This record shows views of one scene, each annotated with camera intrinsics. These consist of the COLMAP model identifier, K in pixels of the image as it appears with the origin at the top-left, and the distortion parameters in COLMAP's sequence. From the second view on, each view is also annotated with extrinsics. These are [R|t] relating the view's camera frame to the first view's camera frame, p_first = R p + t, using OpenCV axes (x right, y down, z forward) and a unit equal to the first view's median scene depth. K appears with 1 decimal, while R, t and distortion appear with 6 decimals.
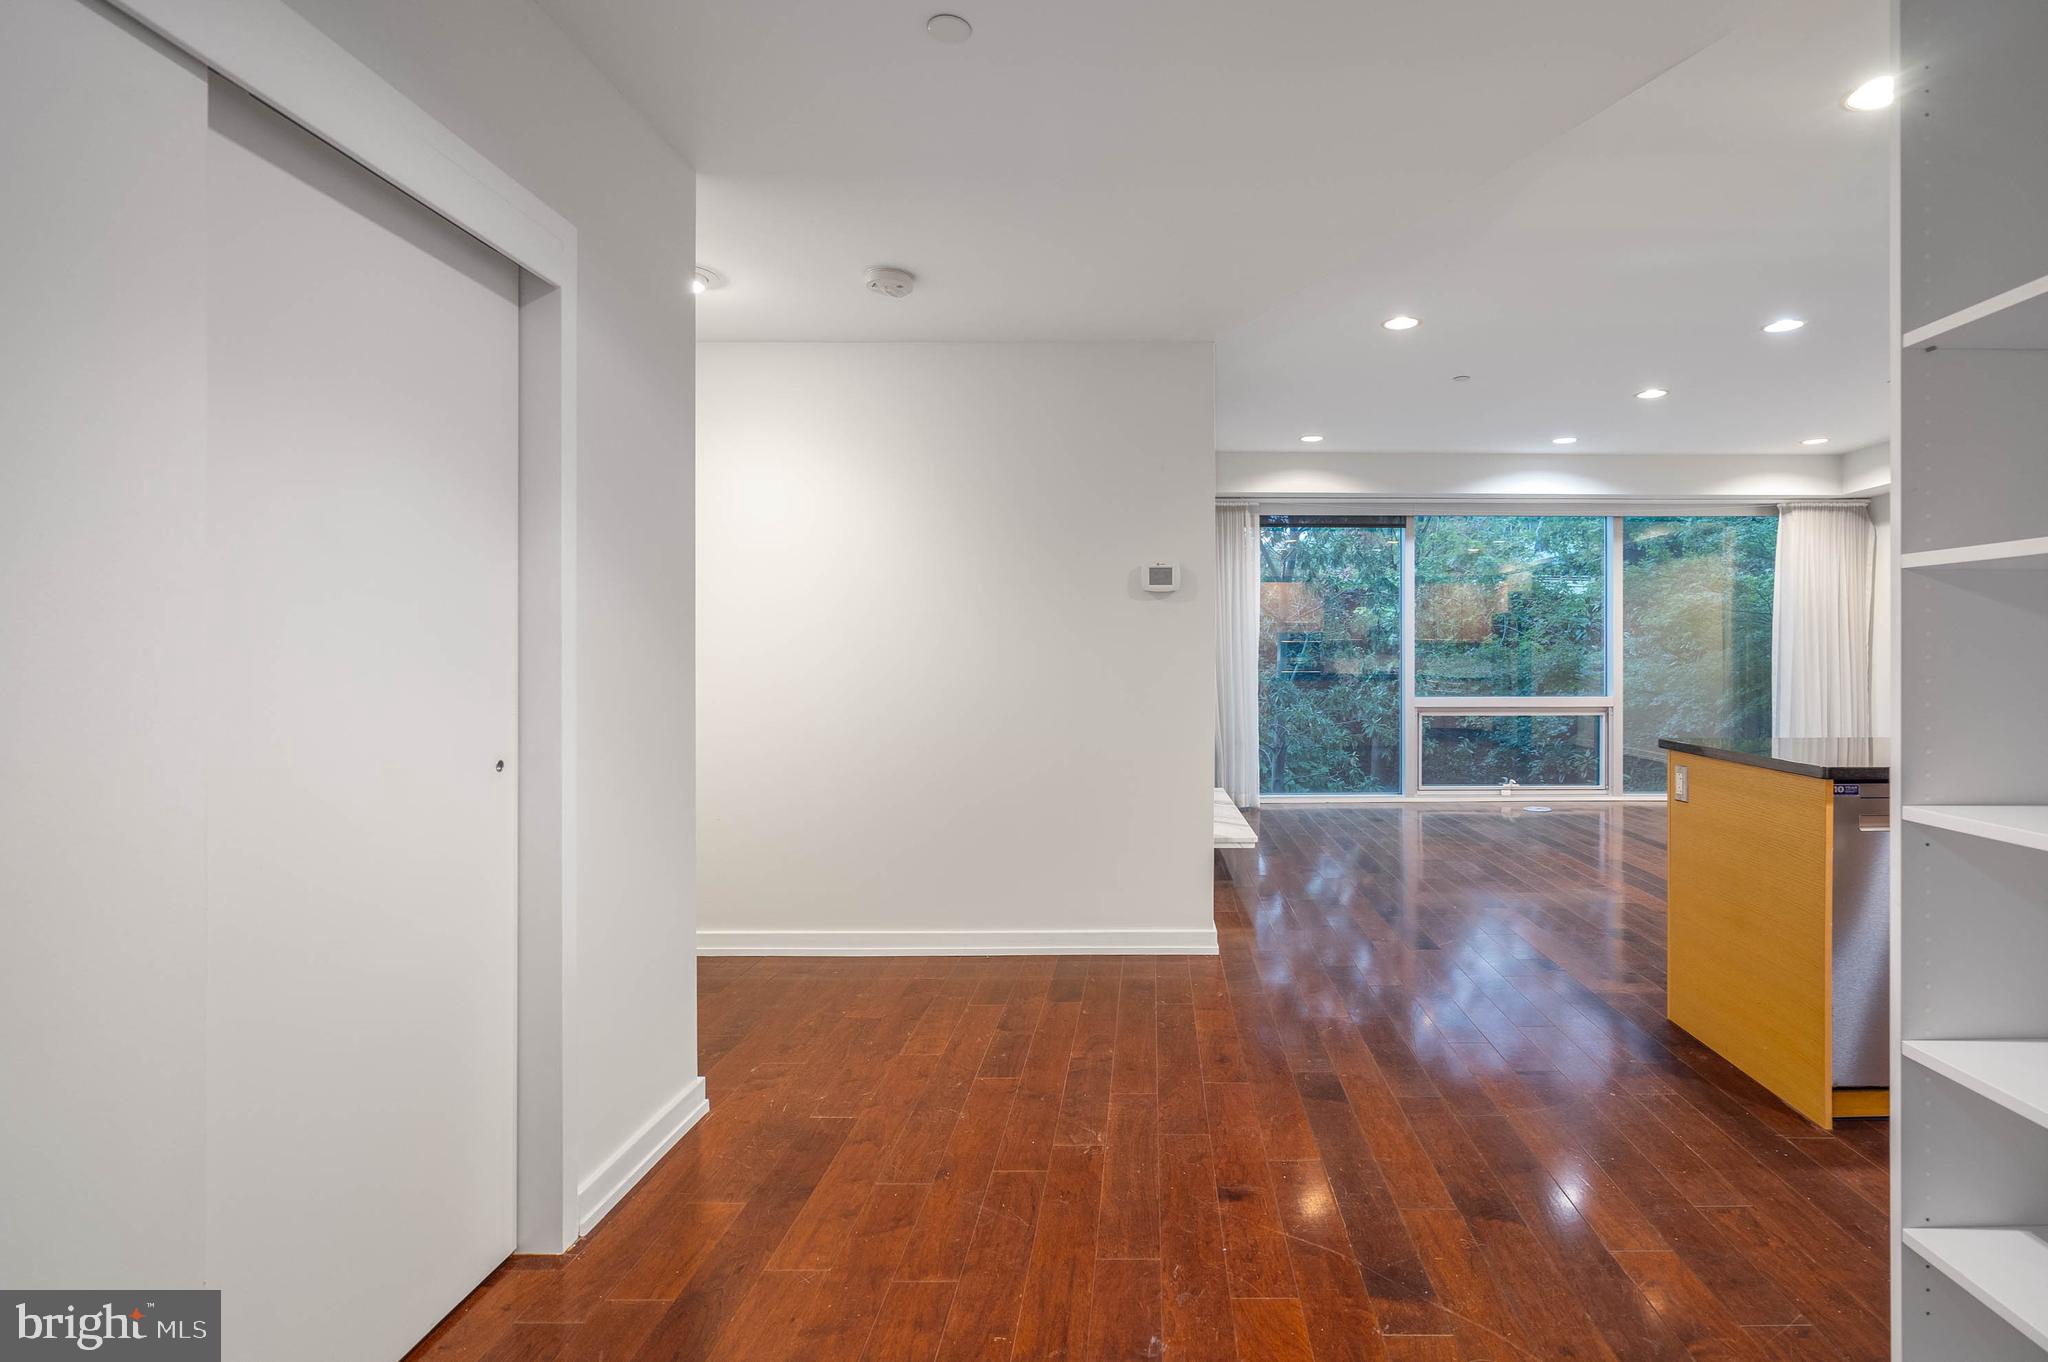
lens RADIAL K [[940.2, 0, 1028.3], [0, 940.2, 657.6], [0, 0, 1]] dist [0.000155, 0.000124]
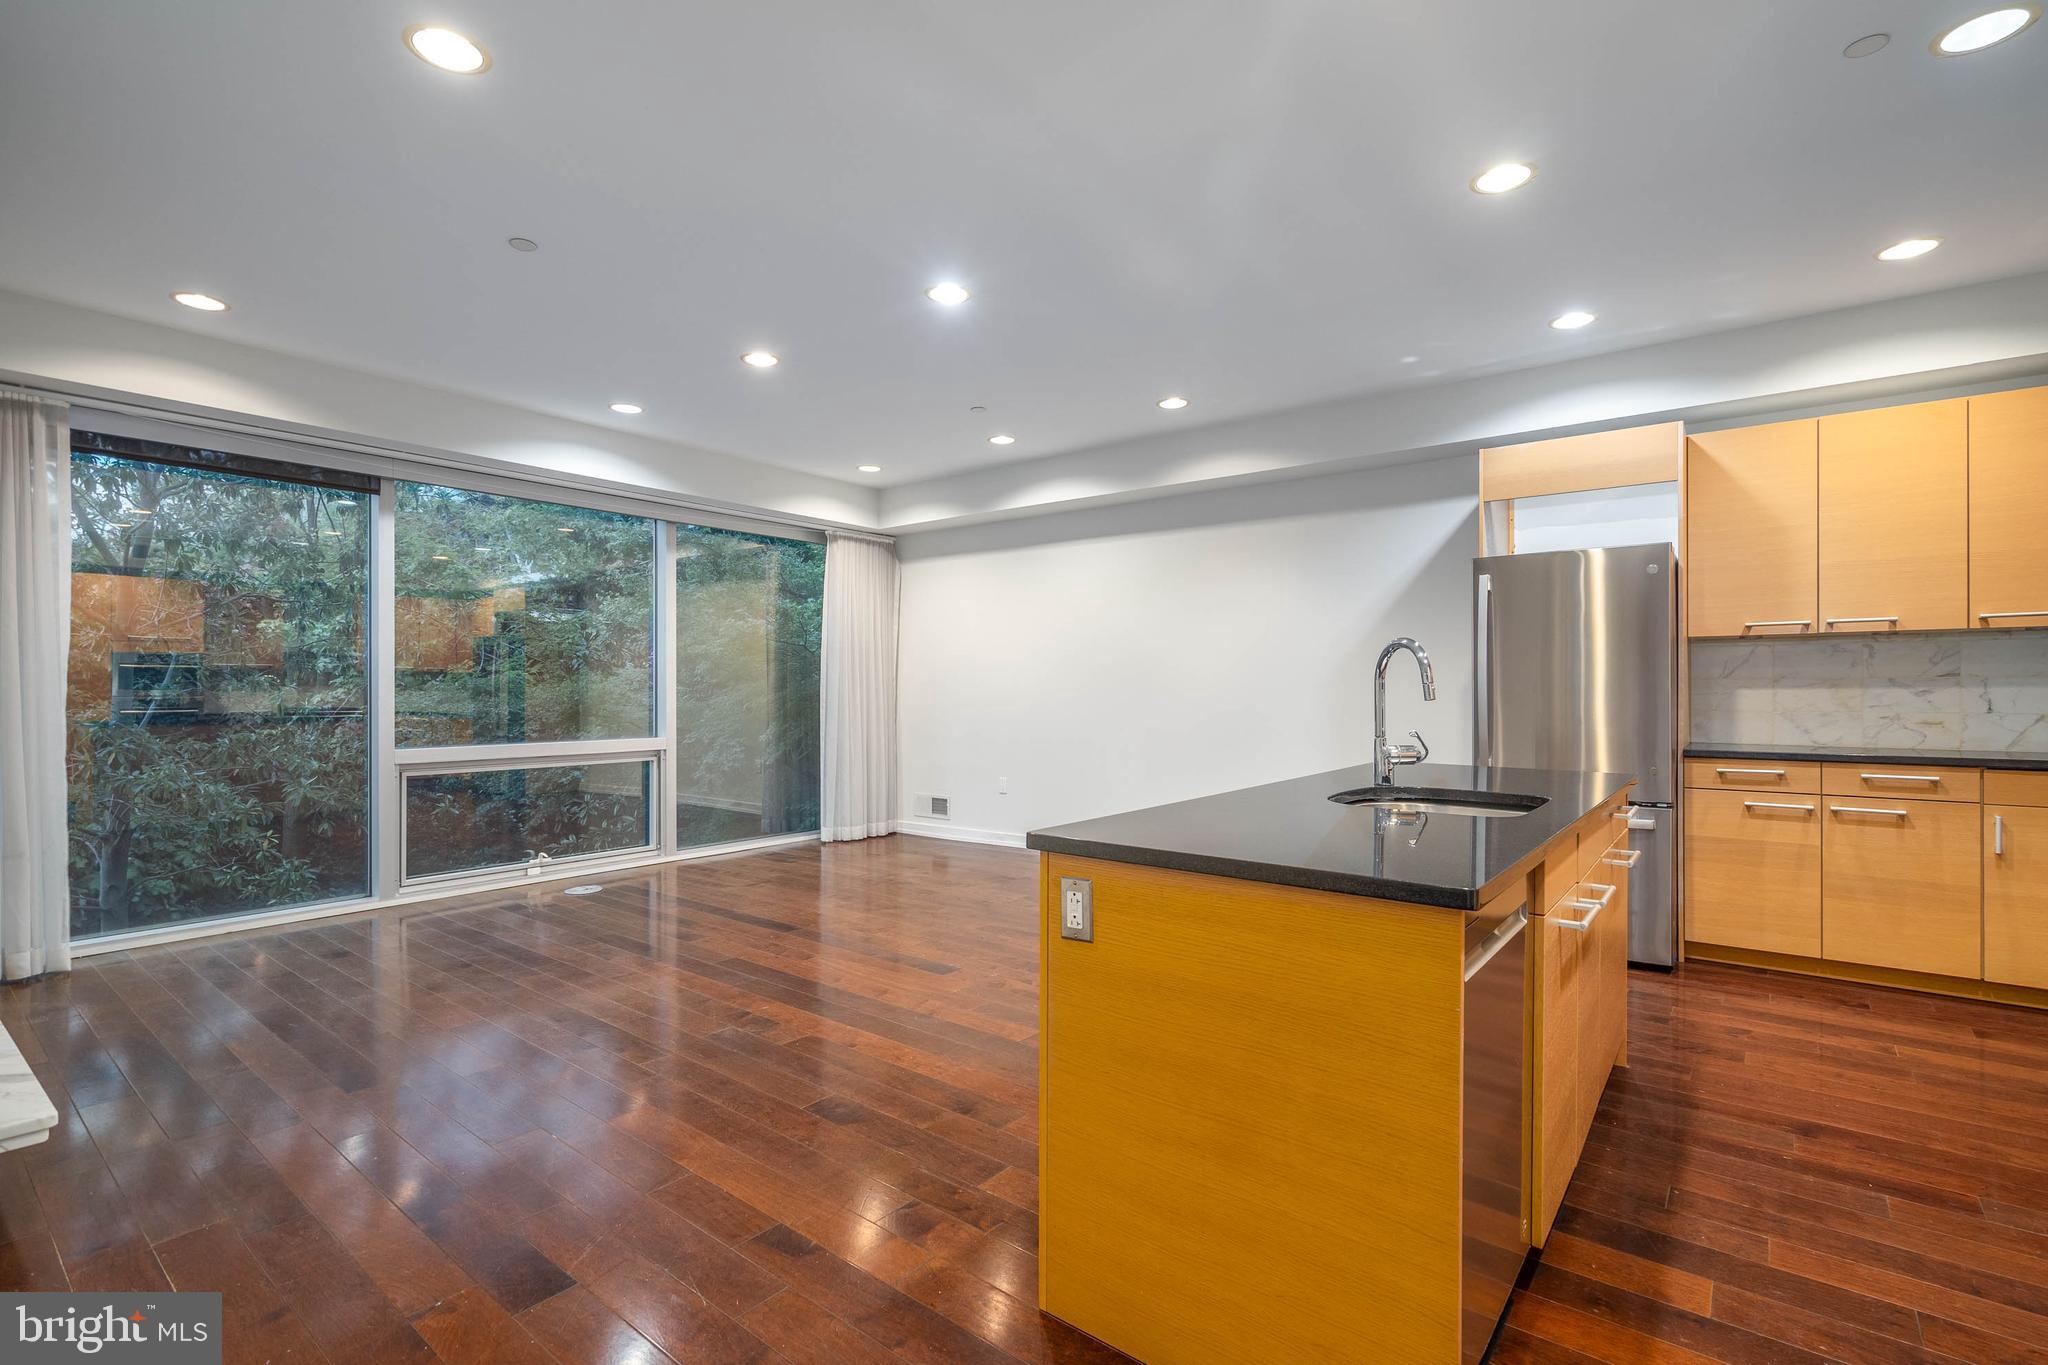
lens RADIAL K [[924.9, 0, 1033.4], [0, 924.9, 686.9], [0, 0, 1]] dist [0.002537, 0.000733]
pose [[0.504023, 0.001812, 0.863688, 0.069175], [0.000802, 0.999996, -0.002566, -0.000578], [-0.863690, 0.001986, 0.504020, 0.273121]]
